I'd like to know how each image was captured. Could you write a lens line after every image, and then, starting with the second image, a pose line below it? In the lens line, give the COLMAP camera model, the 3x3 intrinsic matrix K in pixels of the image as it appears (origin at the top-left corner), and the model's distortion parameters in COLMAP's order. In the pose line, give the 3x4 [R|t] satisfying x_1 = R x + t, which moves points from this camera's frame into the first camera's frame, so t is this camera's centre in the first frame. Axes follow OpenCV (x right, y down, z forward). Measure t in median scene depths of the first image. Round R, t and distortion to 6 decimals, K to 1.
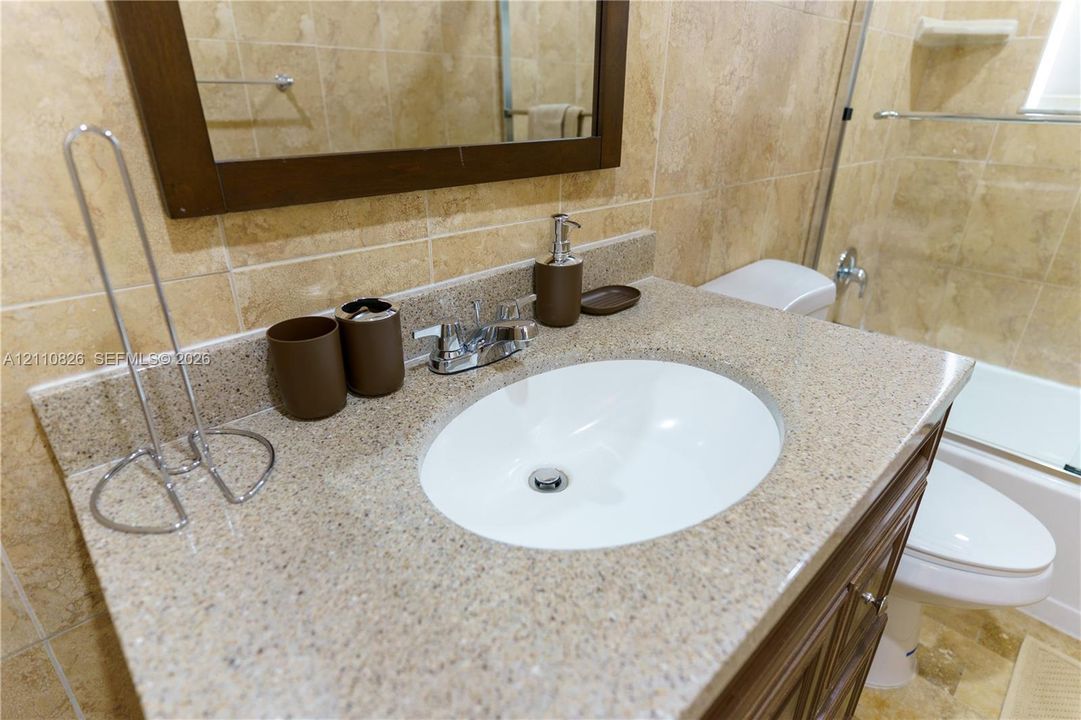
lens RADIAL K [[576.8, 0, 540.5], [0, 576.8, 360.0], [0, 0, 1]] dist [0.002989, 0.001587]
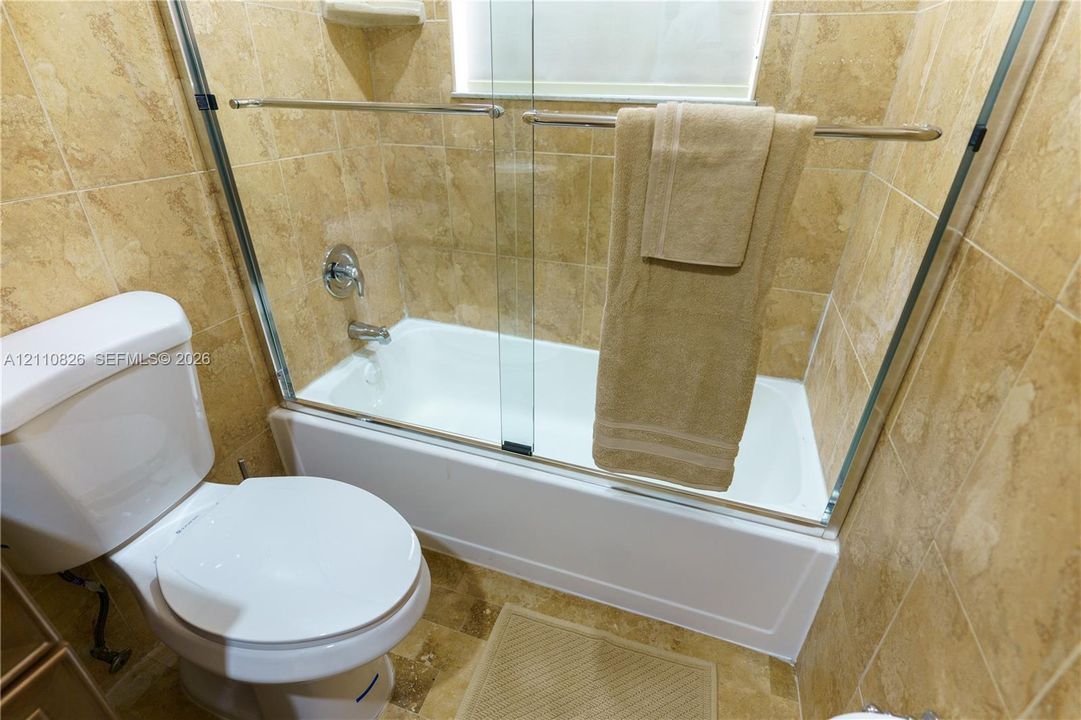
lens RADIAL K [[509.5, 0, 540.5], [0, 509.5, 360.0], [0, 0, 1]] dist [0.001111, 0.000043]
pose [[0.888626, -0.220017, 0.402414, 0.496977], [0.191172, 0.975253, 0.111060, -0.043596], [-0.416891, -0.021760, 0.908696, 0.103226]]
